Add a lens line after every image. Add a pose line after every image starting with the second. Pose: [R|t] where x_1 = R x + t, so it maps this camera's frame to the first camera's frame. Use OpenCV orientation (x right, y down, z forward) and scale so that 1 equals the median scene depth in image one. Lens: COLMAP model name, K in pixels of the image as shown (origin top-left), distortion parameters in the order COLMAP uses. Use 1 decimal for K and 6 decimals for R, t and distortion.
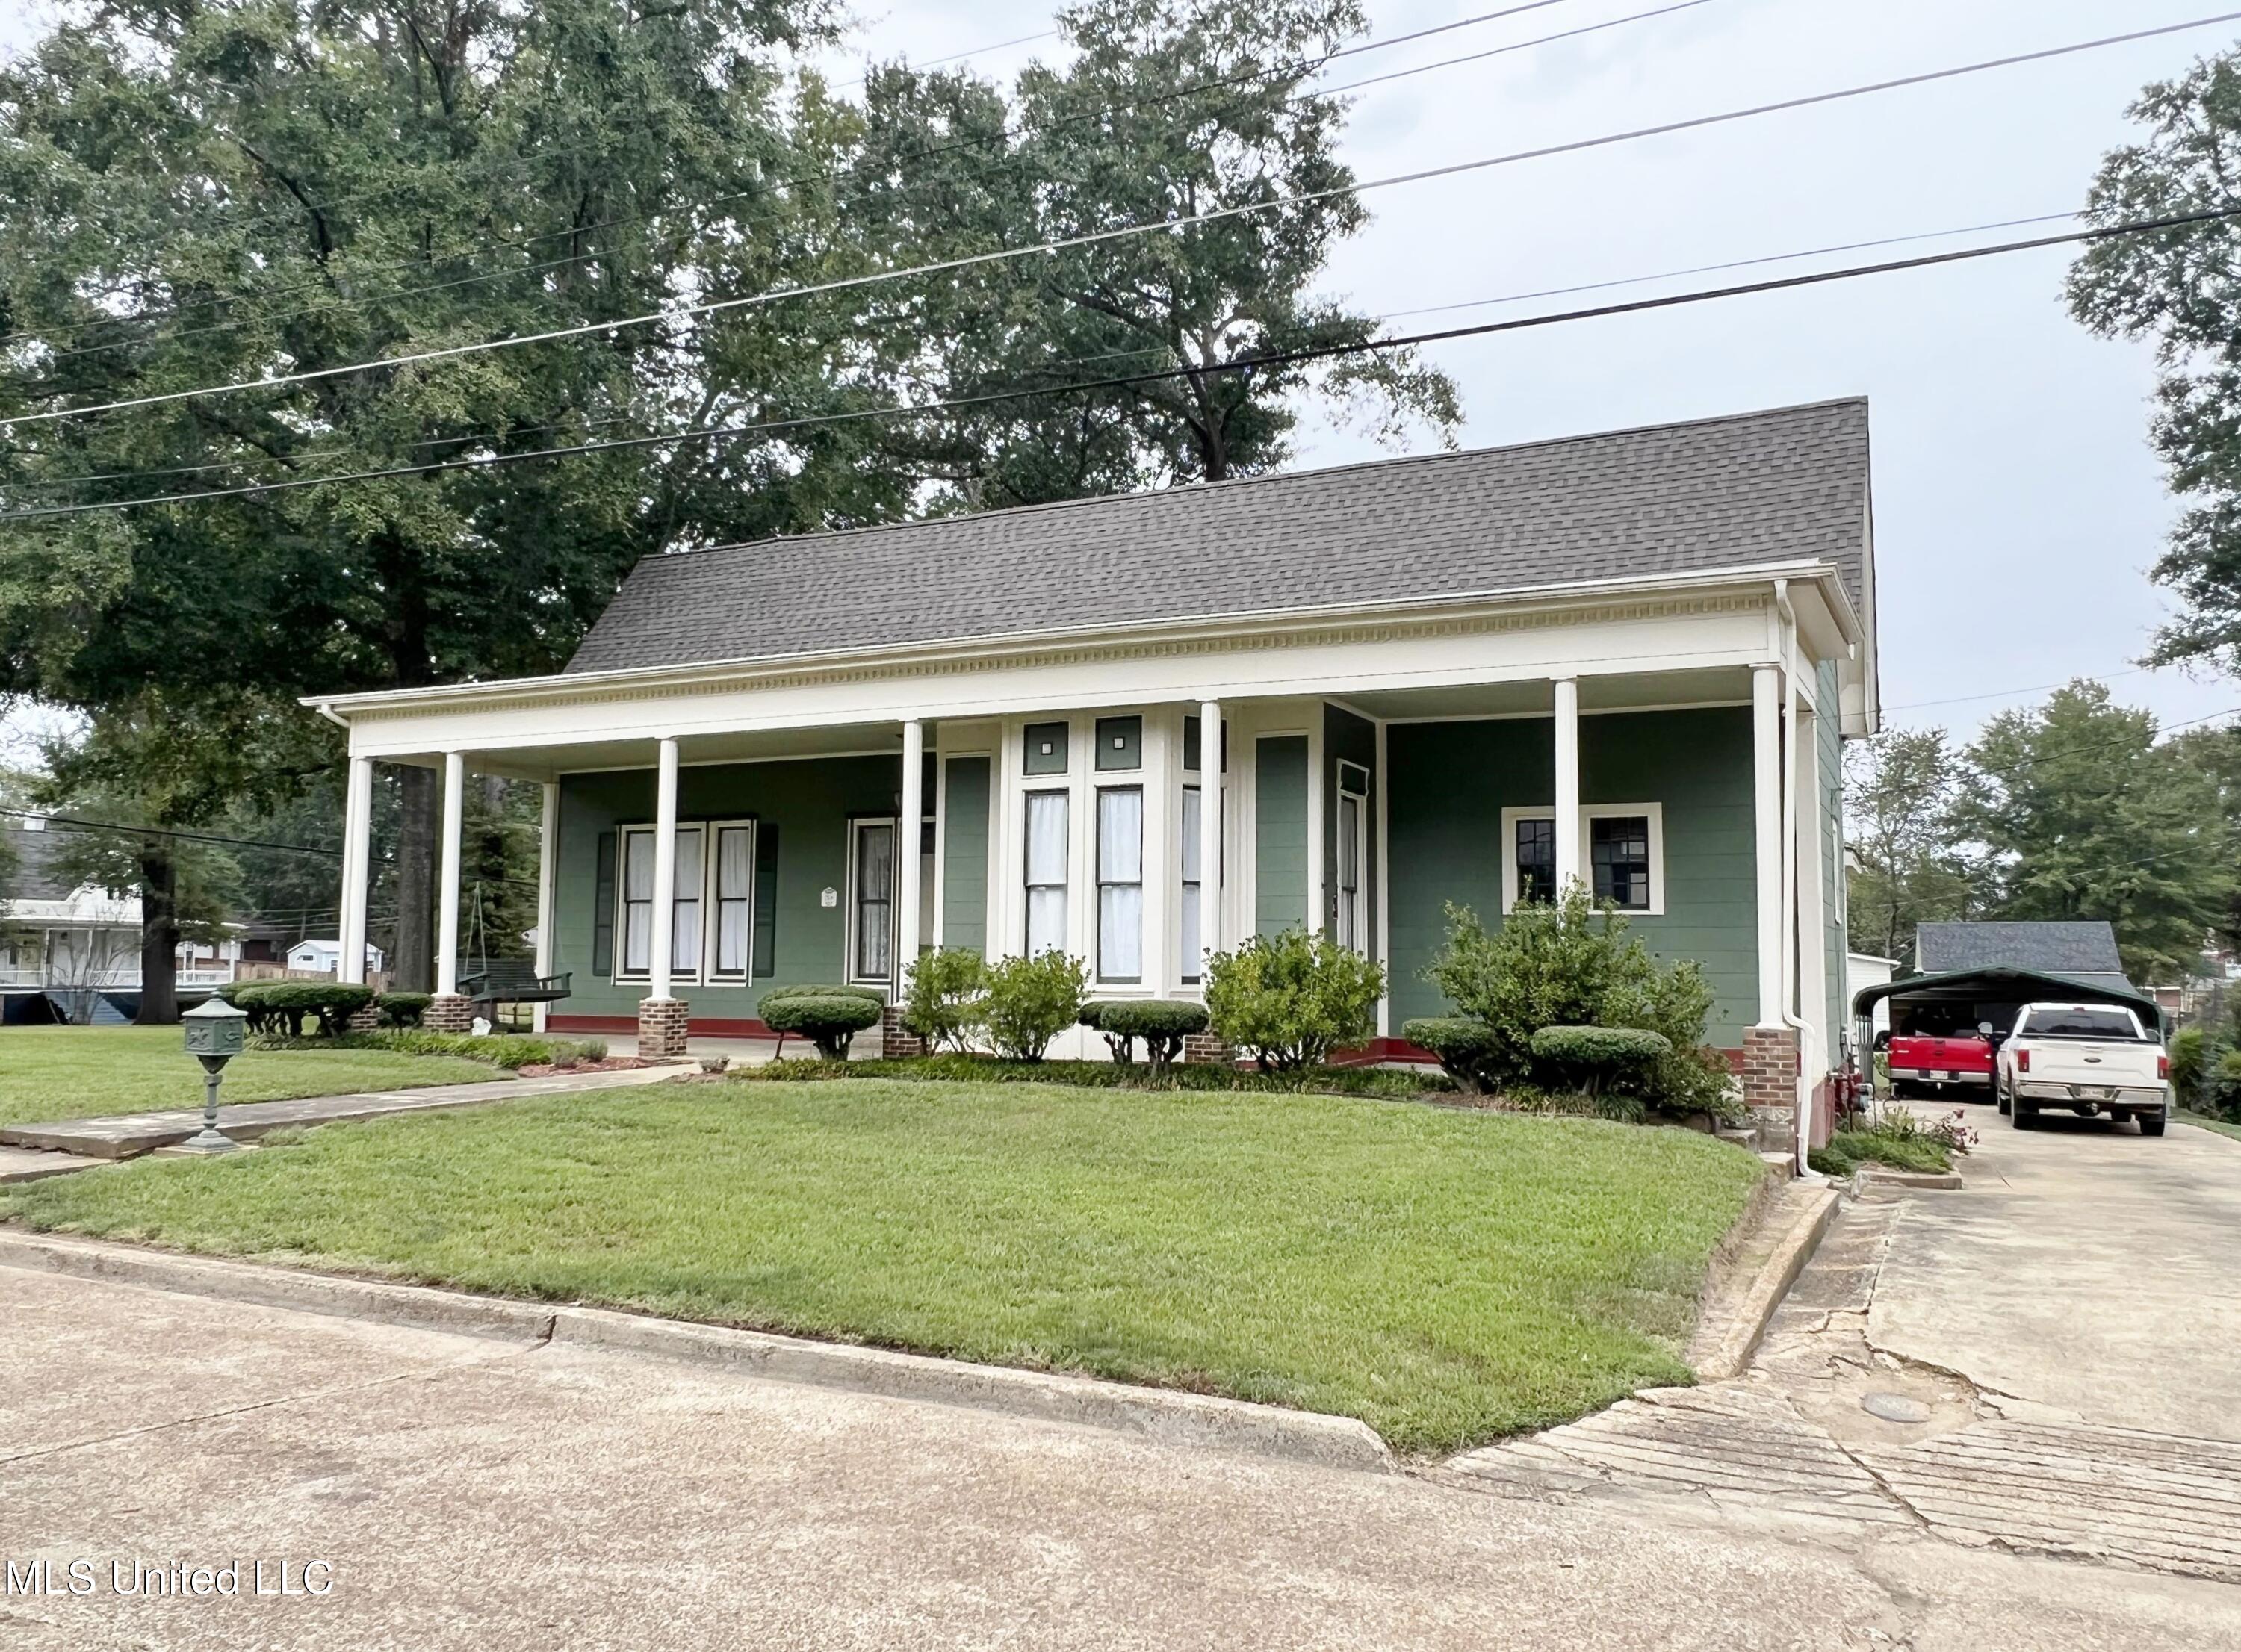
lens RADIAL K [[1693.3, 0, 1120.4], [0, 1693.3, 829.5], [0, 0, 1]] dist [0.002074, -0.002230]
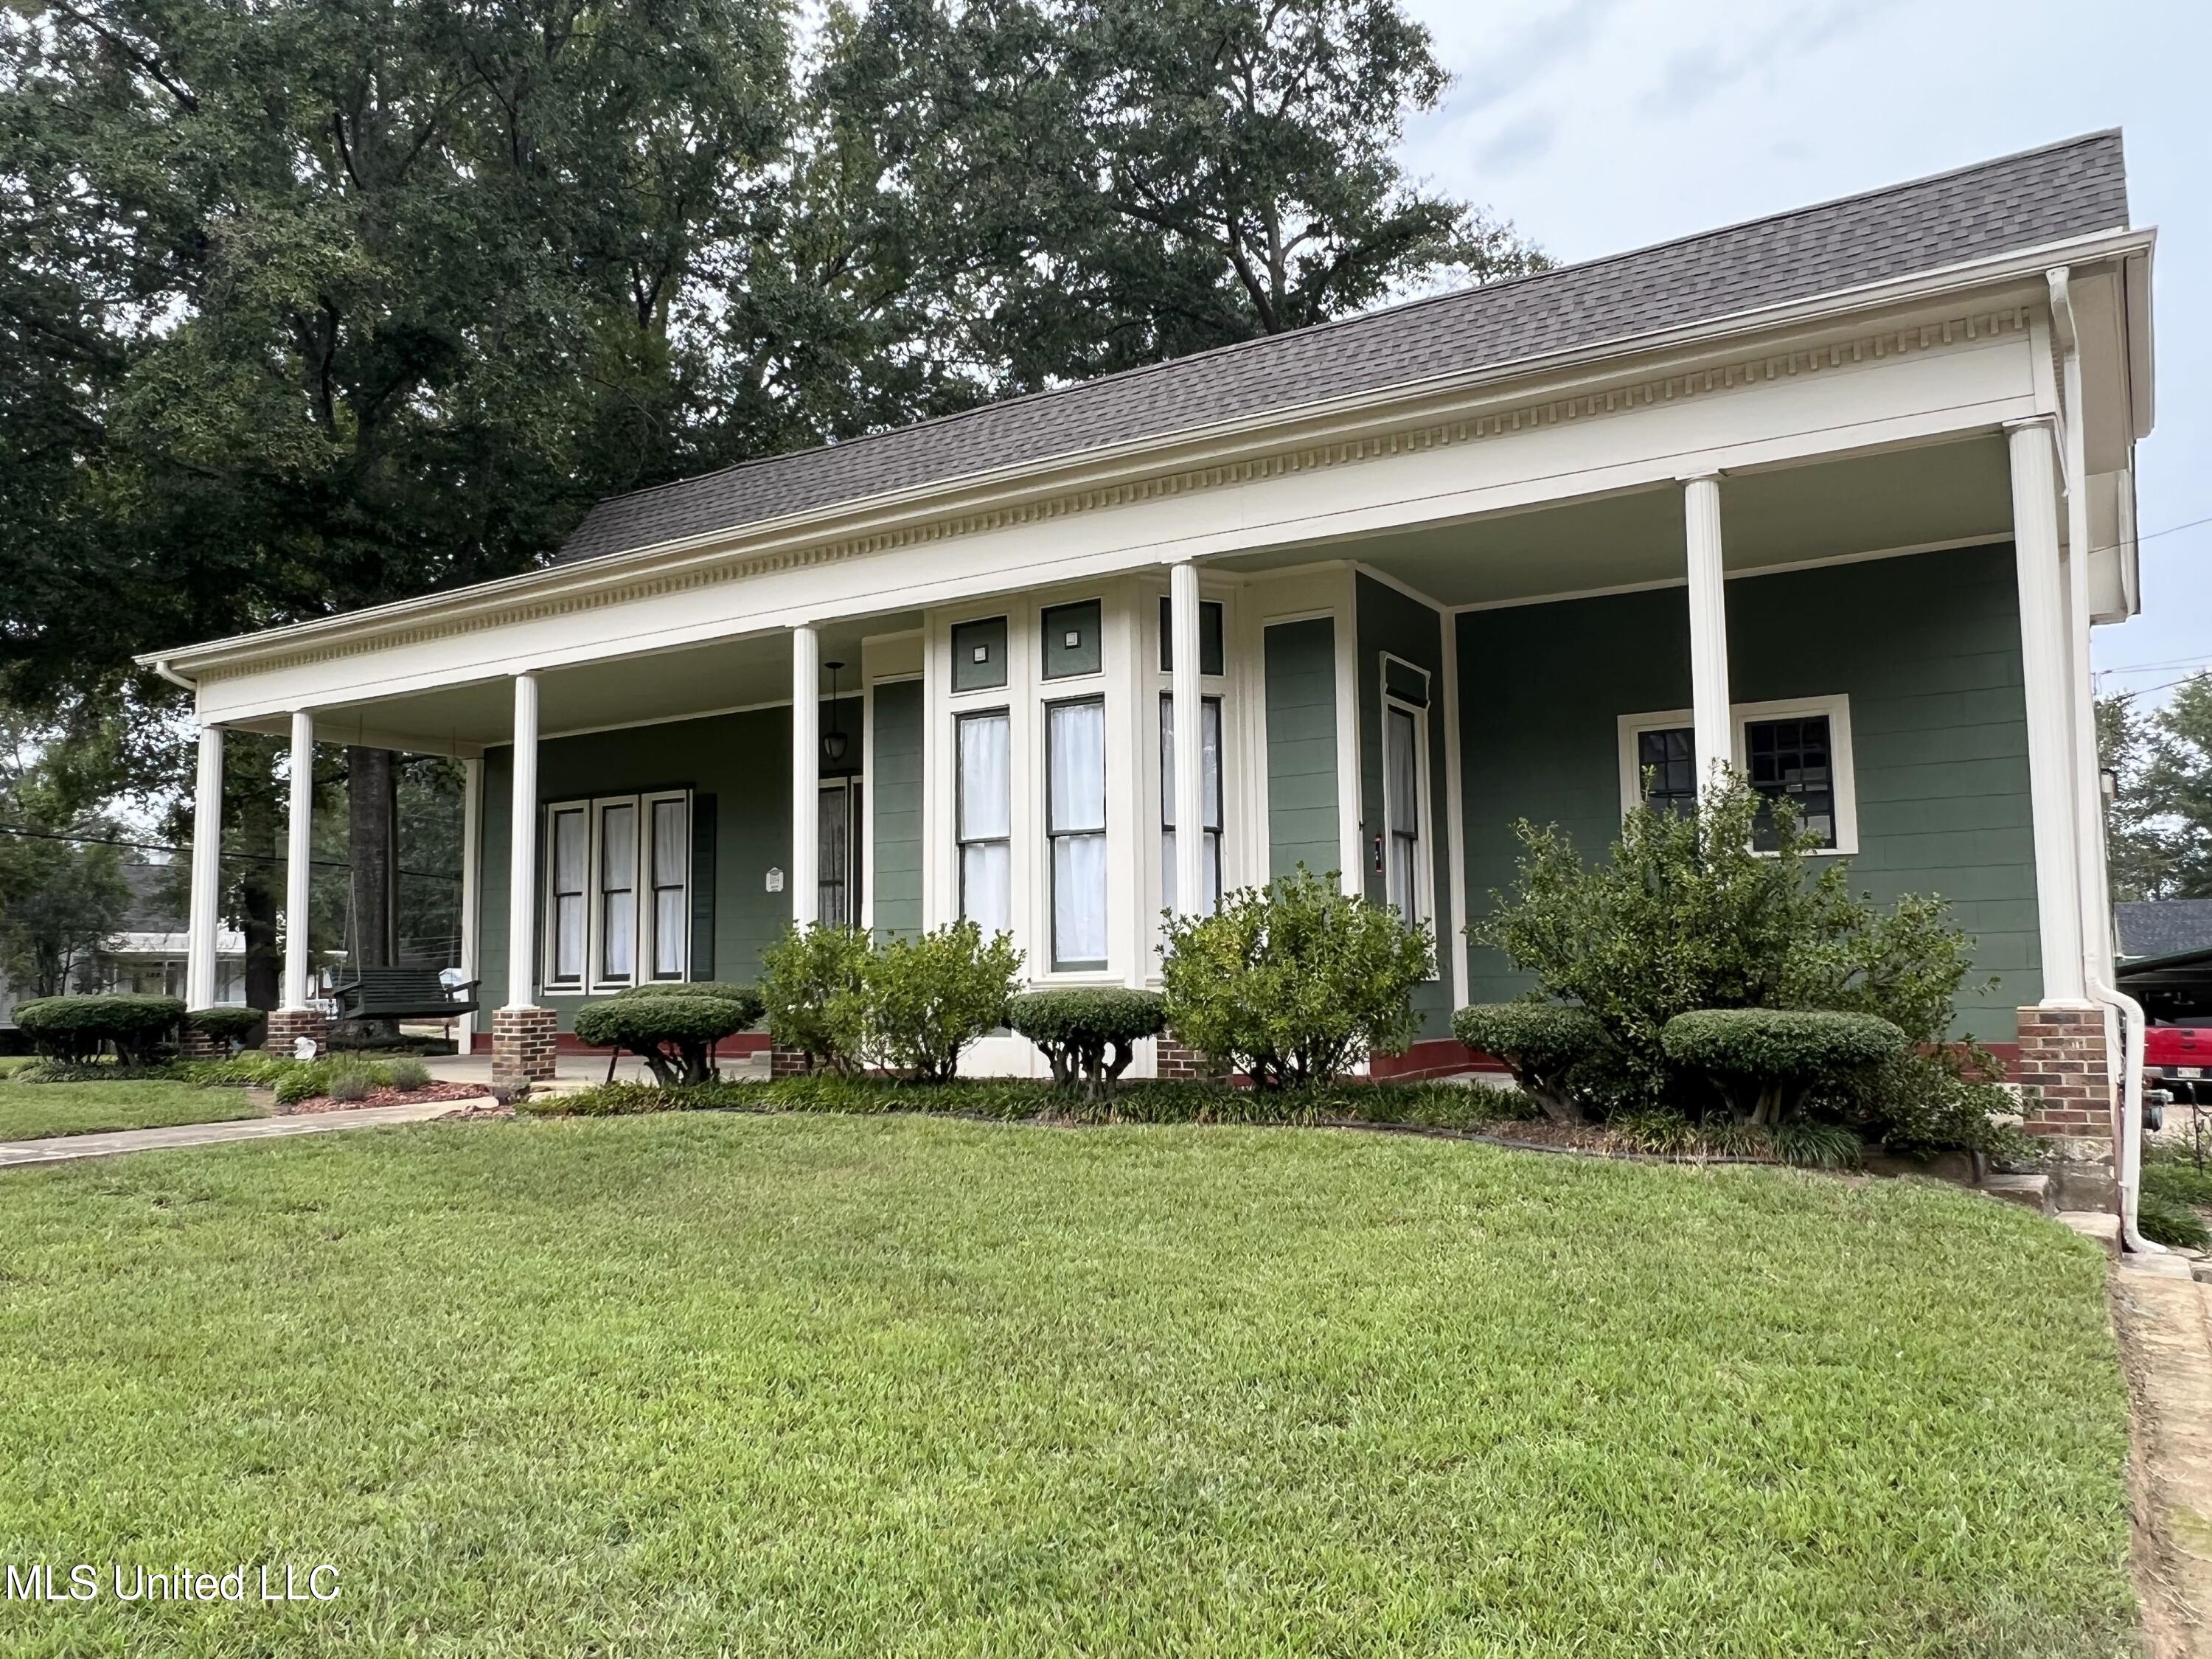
lens RADIAL K [[1671.6, 0, 1107.1], [0, 1671.6, 827.9], [0, 0, 1]] dist [0.002074, -0.002230]
pose [[0.995523, -0.031862, -0.088985, 0.074997], [0.031005, 0.999459, -0.010991, 0.038044], [0.089287, 0.008183, 0.995972, 0.288039]]
